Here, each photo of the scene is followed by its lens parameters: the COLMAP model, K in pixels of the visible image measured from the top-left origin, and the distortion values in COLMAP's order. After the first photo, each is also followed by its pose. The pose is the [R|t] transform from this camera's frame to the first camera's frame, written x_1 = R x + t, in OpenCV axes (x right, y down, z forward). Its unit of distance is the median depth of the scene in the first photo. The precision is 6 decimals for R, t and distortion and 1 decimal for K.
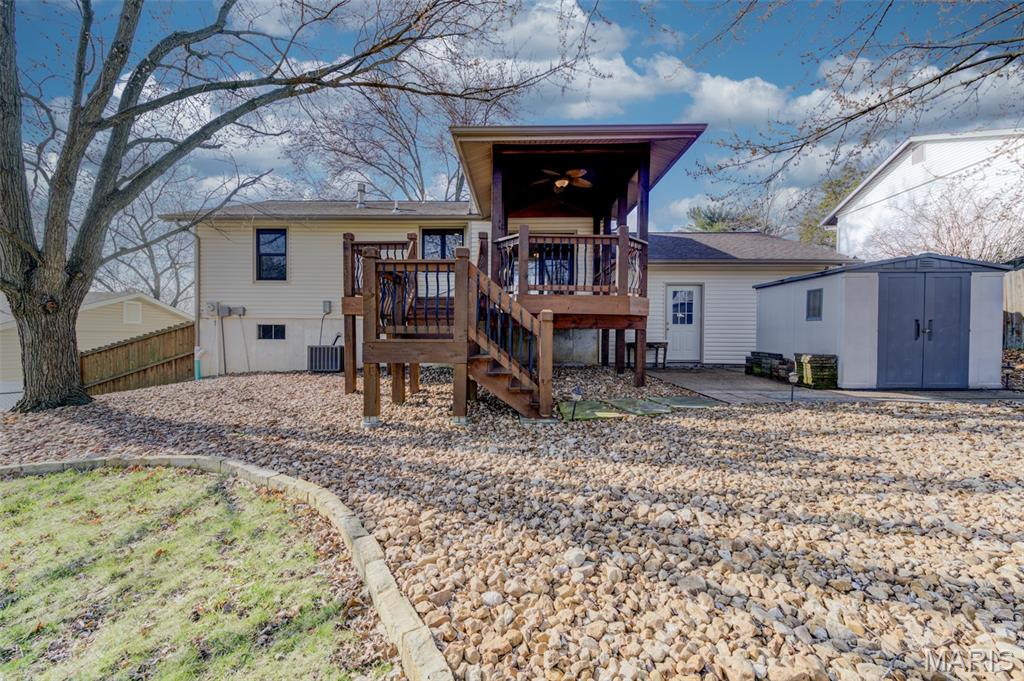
lens RADIAL K [[401.8, 0, 511.1], [0, 401.8, 342.0], [0, 0, 1]] dist [0.010481, -0.003865]
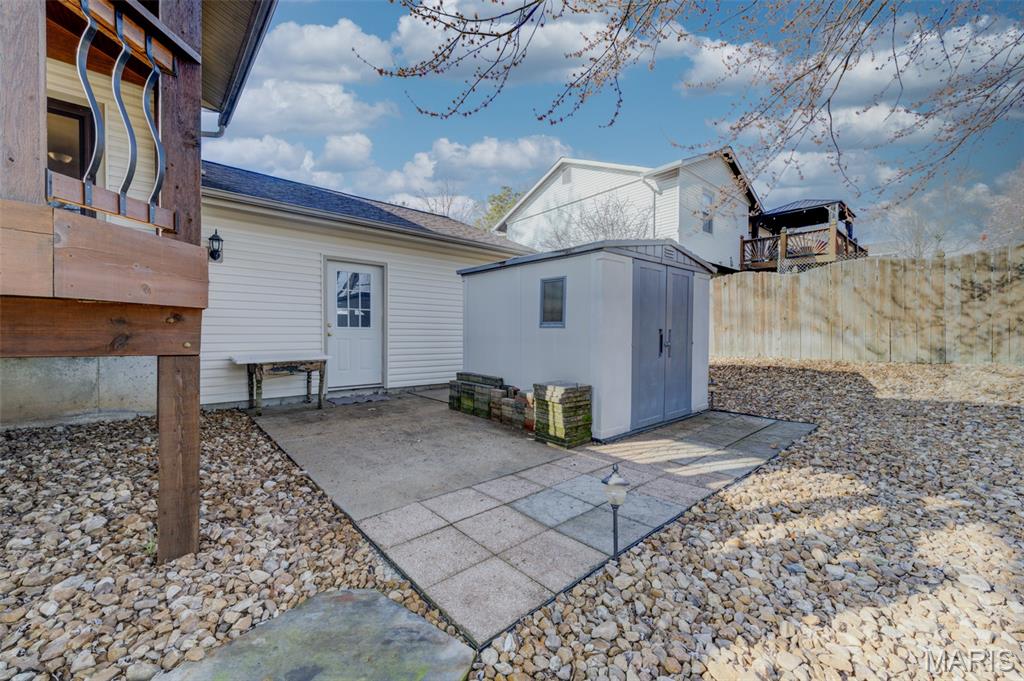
lens RADIAL K [[401.8, 0, 513.3], [0, 401.8, 338.0], [0, 0, 1]] dist [0.010481, -0.003865]
pose [[0.731919, -0.006891, 0.681357, 0.247710], [0.009821, 0.999952, -0.000438, -0.033246], [-0.681321, 0.007012, 0.731951, 0.516958]]
